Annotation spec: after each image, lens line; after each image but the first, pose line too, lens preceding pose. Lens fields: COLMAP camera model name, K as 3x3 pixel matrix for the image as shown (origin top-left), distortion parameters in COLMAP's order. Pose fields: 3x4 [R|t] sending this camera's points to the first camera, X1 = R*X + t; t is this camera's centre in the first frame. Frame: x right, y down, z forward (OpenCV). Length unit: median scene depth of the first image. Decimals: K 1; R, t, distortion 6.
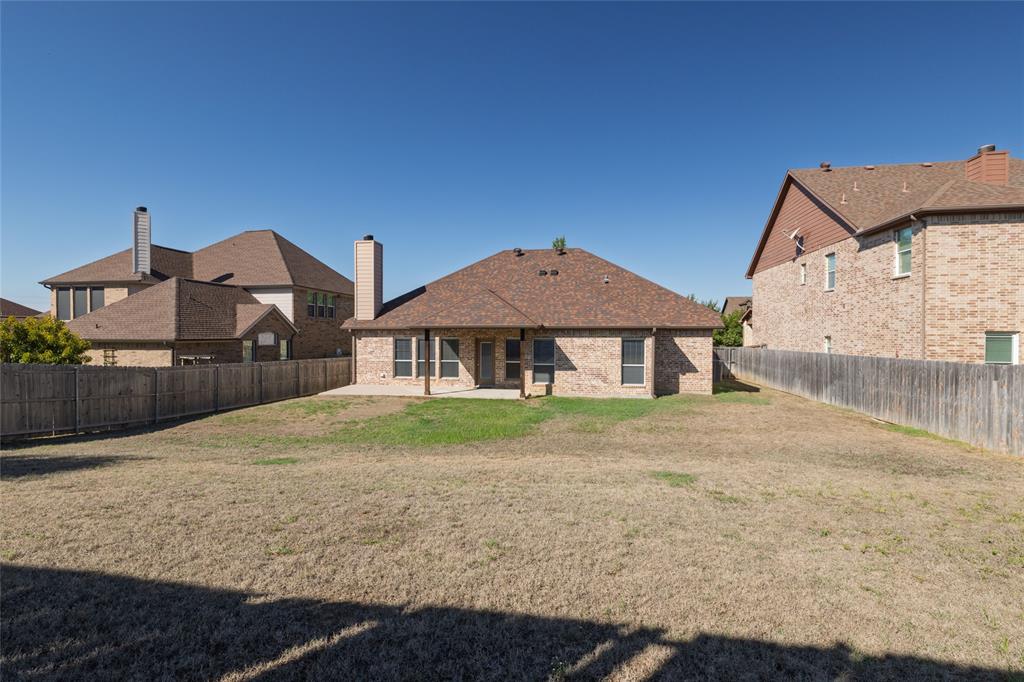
lens RADIAL K [[478.1, 0, 509.1], [0, 478.1, 340.3], [0, 0, 1]] dist [-0.001962, -0.000588]
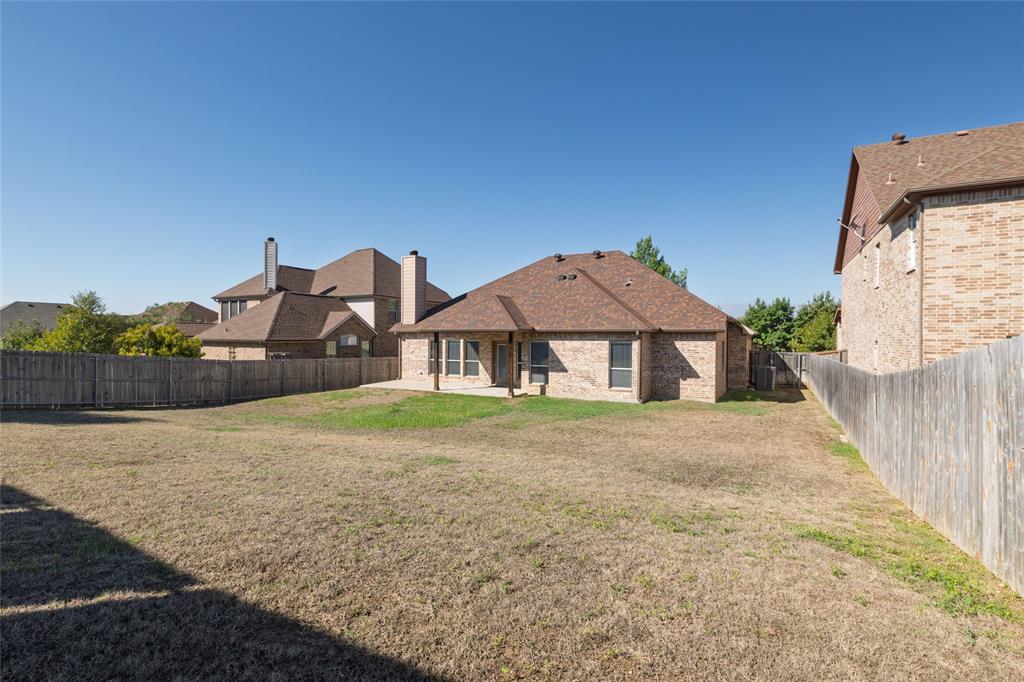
lens RADIAL K [[478.1, 0, 507.3], [0, 478.1, 340.6], [0, 0, 1]] dist [-0.001962, -0.000588]
pose [[0.945137, 0.006495, -0.326609, 0.343541], [-0.007757, 0.999967, -0.002562, -0.001869], [0.326581, 0.004955, 0.945156, -0.017925]]
